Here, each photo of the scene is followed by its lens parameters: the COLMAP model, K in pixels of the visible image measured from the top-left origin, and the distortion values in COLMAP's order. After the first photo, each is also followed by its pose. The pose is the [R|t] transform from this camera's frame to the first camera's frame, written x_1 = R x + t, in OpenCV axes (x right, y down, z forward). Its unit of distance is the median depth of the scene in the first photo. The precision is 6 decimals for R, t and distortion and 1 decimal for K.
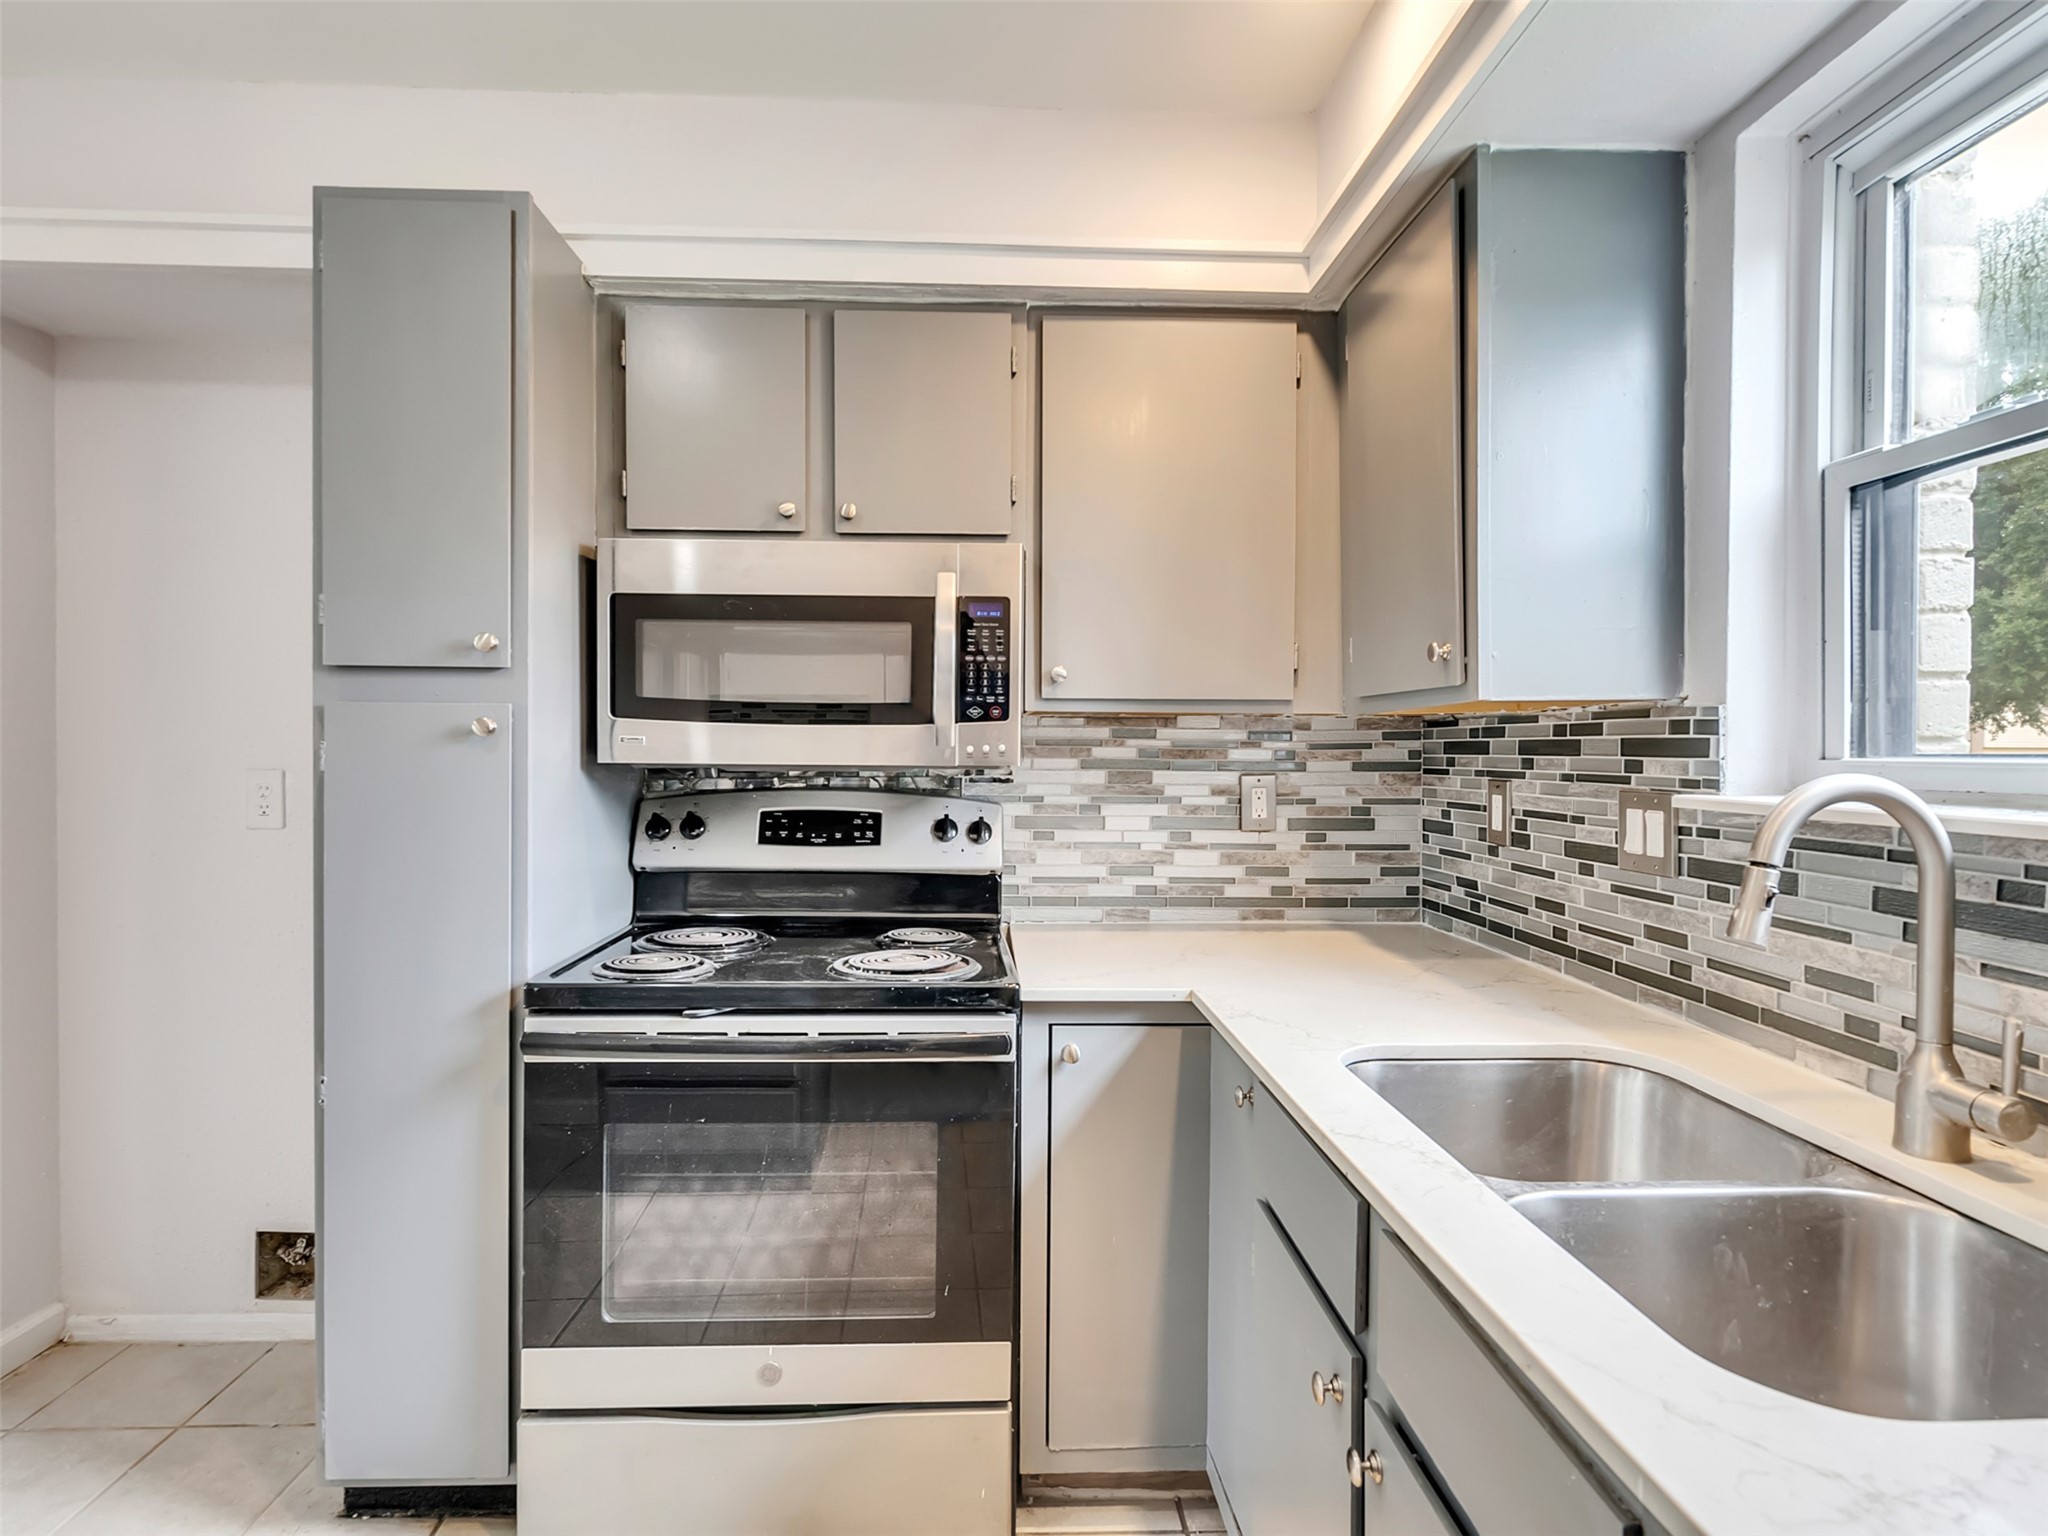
lens RADIAL K [[1048.0, 0, 1012.5], [0, 1048.0, 766.7], [0, 0, 1]] dist [-0.007217, 0.005071]
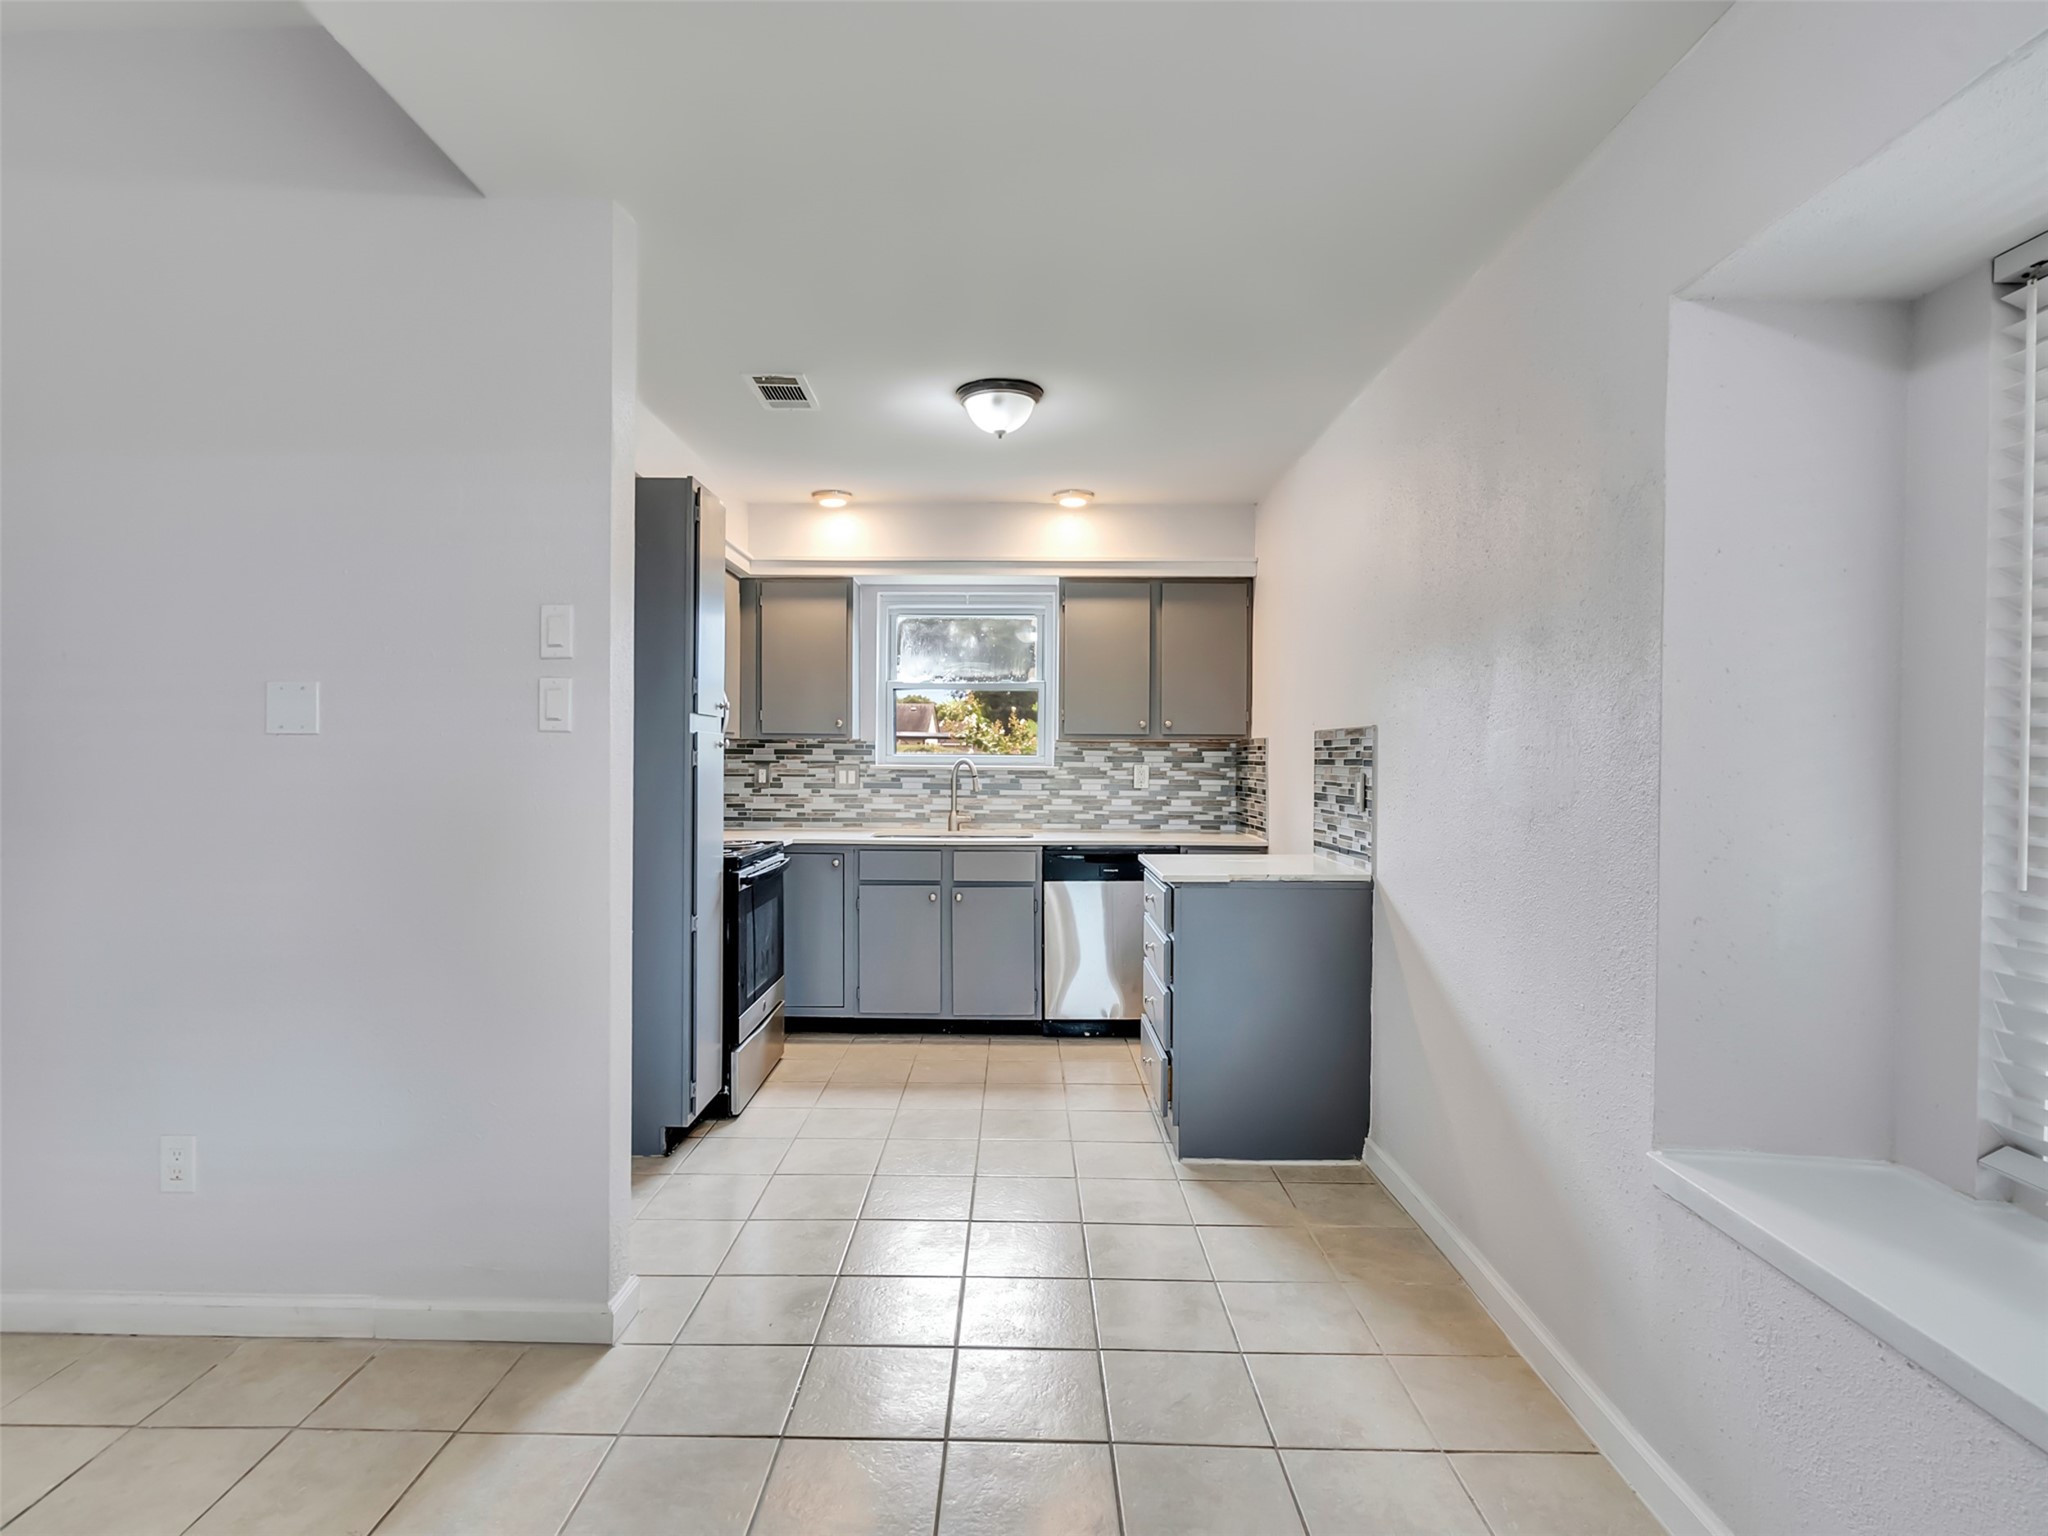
lens RADIAL K [[1048.0, 0, 1006.0], [0, 1048.0, 764.6], [0, 0, 1]] dist [-0.007217, 0.005071]
pose [[0.048748, -0.014673, 0.998703, -2.525141], [0.010375, 0.999846, 0.014183, -0.019386], [-0.998757, 0.009670, 0.048892, 0.282872]]
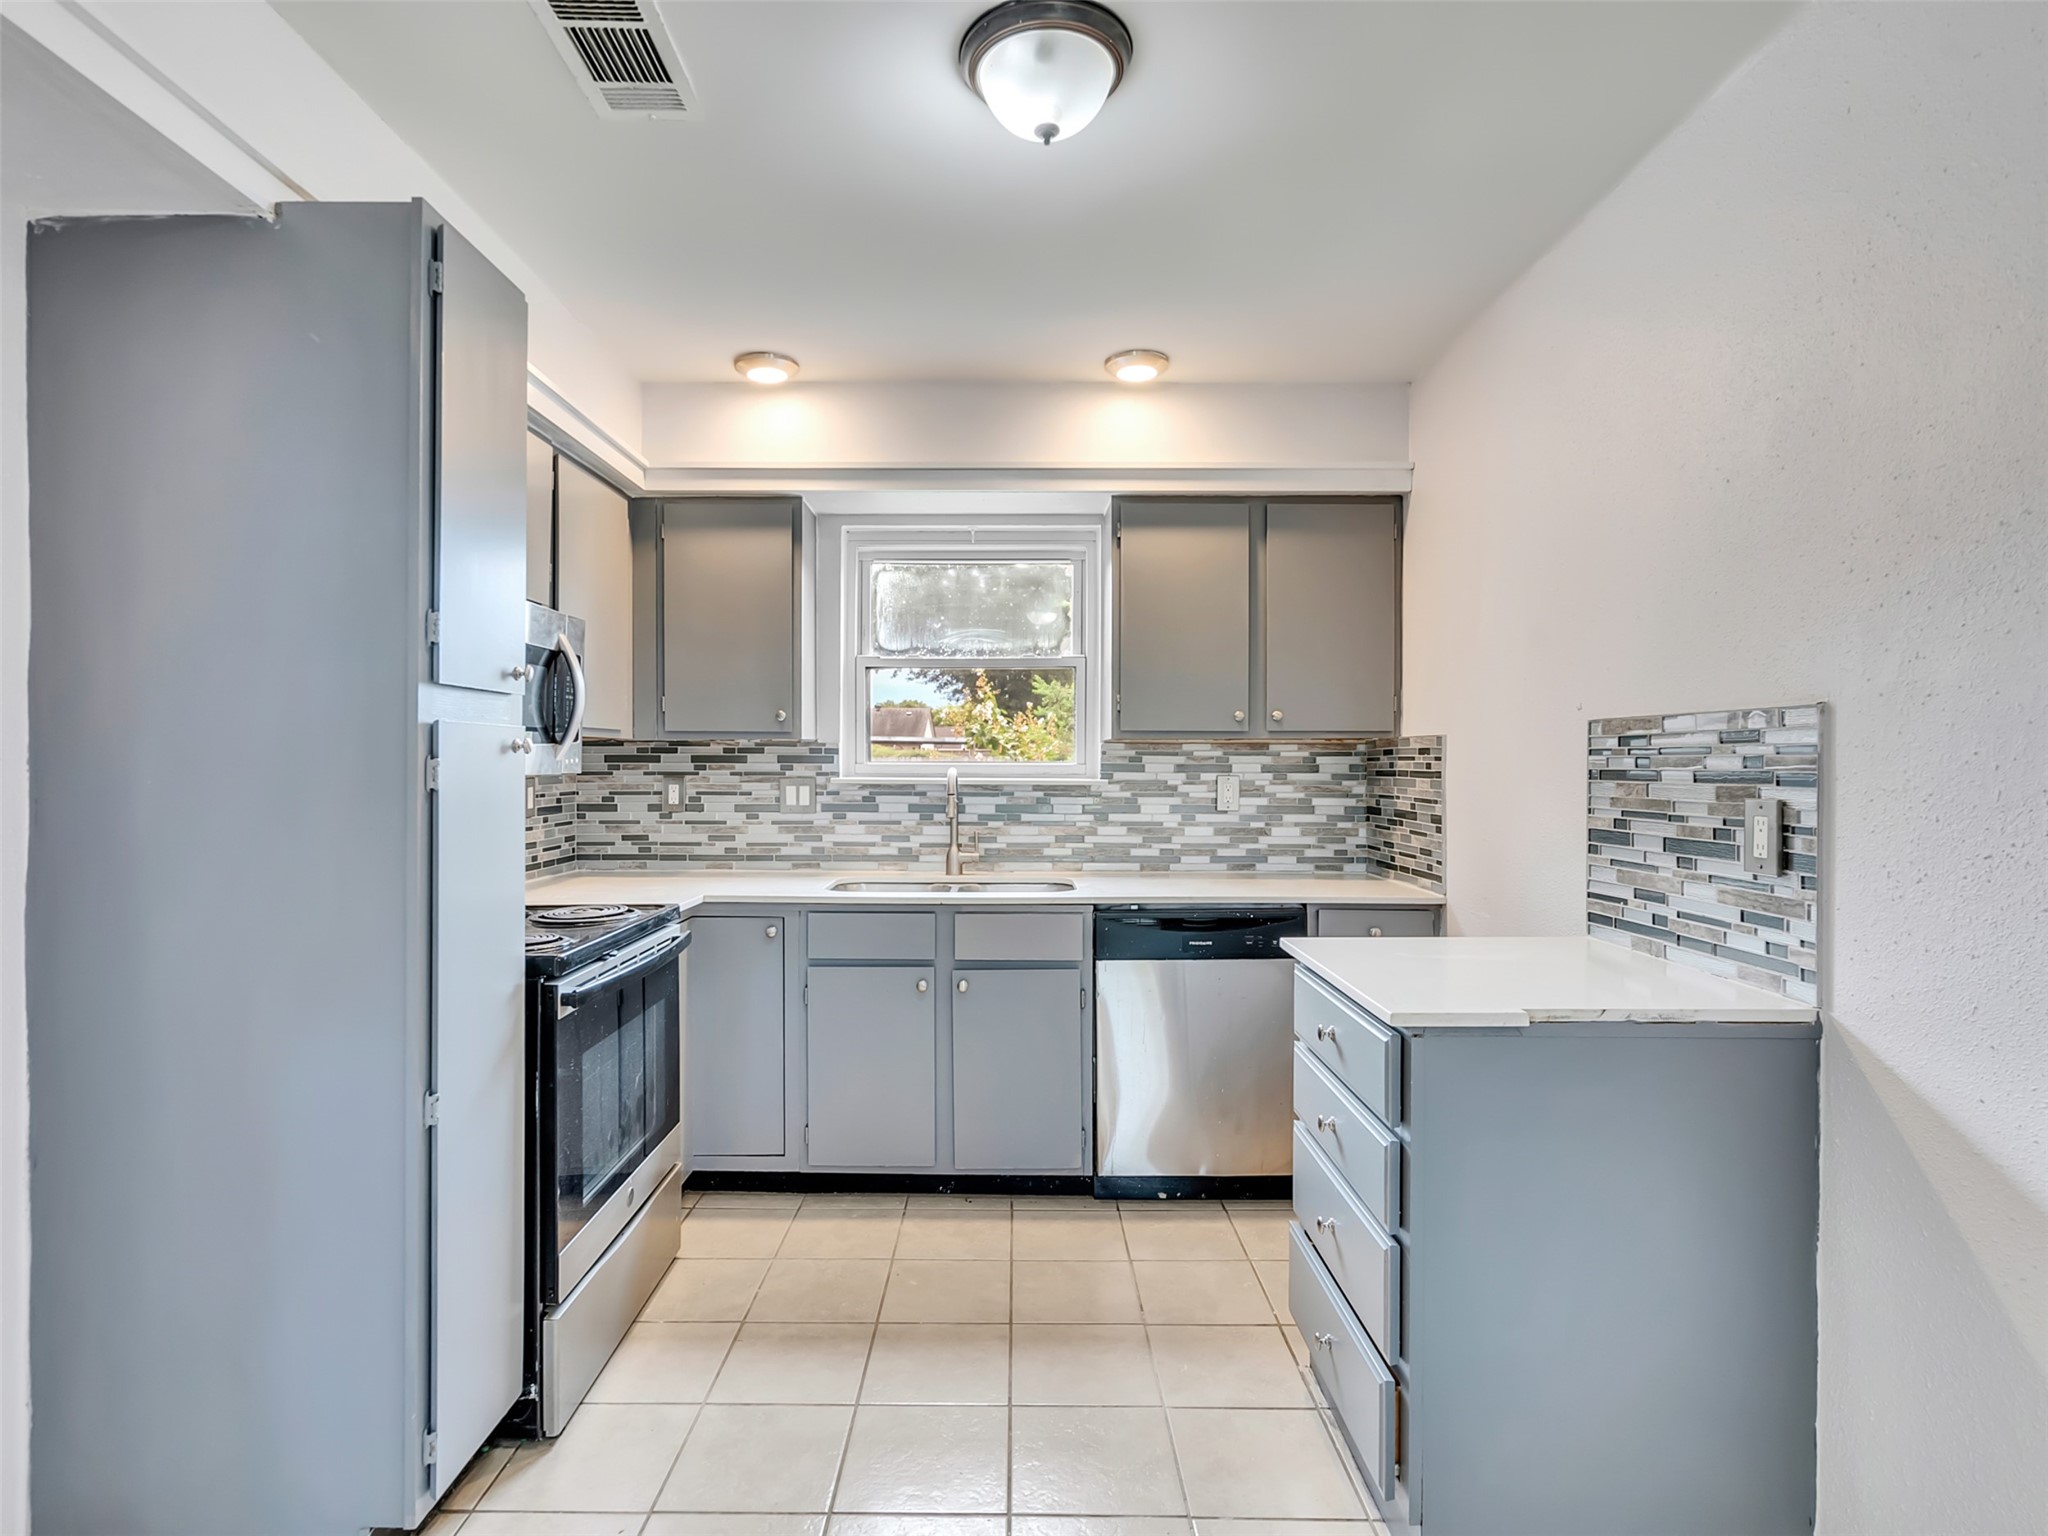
lens RADIAL K [[1048.0, 0, 1007.1], [0, 1048.0, 765.0], [0, 0, 1]] dist [-0.007217, 0.005071]
pose [[0.043903, -0.010182, 0.998984, -1.549986], [0.013120, 0.999868, 0.009614, -0.020049], [-0.998950, 0.012684, 0.044030, 0.387181]]
